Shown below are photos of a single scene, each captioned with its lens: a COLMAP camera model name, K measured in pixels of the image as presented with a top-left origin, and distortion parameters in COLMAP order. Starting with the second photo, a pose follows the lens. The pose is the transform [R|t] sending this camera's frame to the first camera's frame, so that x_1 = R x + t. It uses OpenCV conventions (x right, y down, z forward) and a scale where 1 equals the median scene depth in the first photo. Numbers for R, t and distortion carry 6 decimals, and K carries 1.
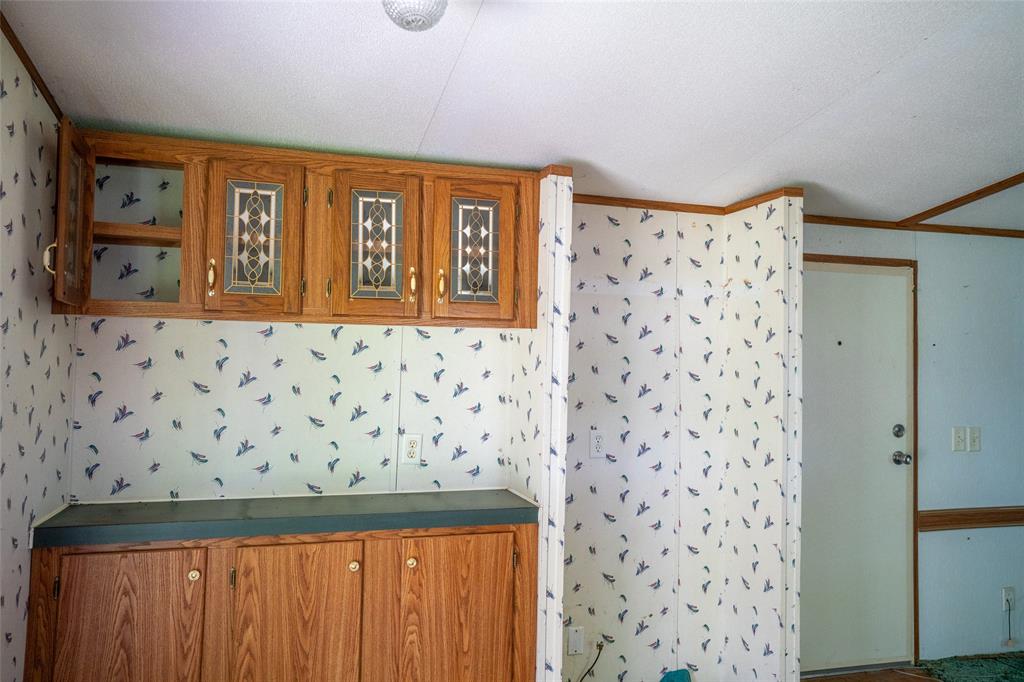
lens RADIAL K [[761.1, 0, 508.4], [0, 761.1, 334.4], [0, 0, 1]] dist [-0.004081, 0.057516]
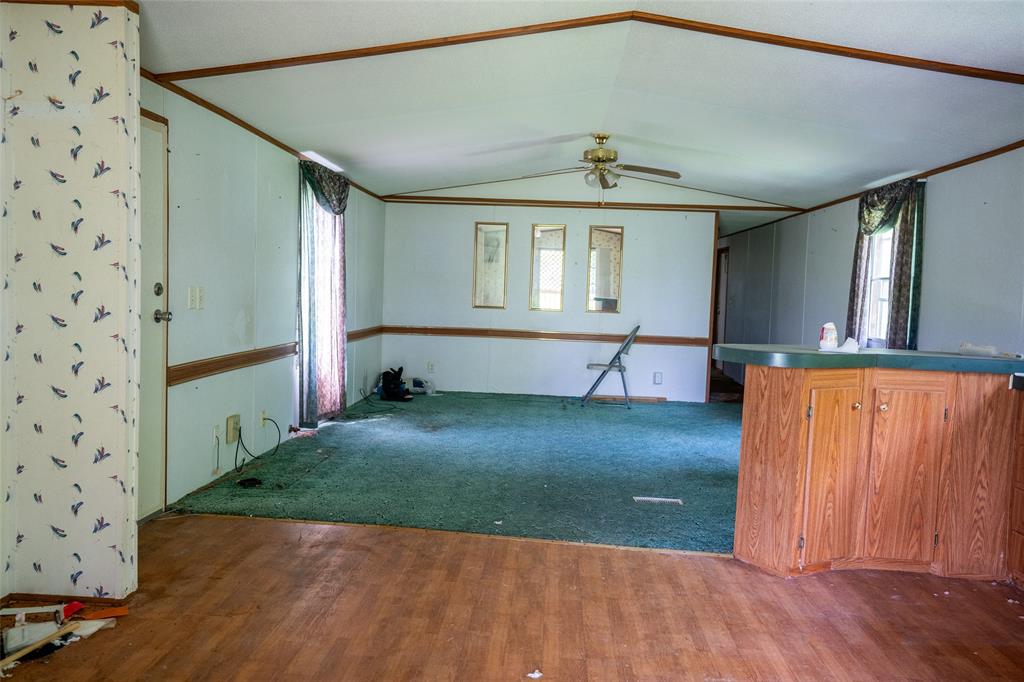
lens RADIAL K [[761.1, 0, 508.4], [0, 761.1, 334.4], [0, 0, 1]] dist [-0.004081, 0.057516]
pose [[0.355327, -0.059001, 0.932878, -0.273196], [-0.060844, 0.994430, 0.086069, 0.074265], [-0.932760, -0.087343, 0.349758, 0.226316]]
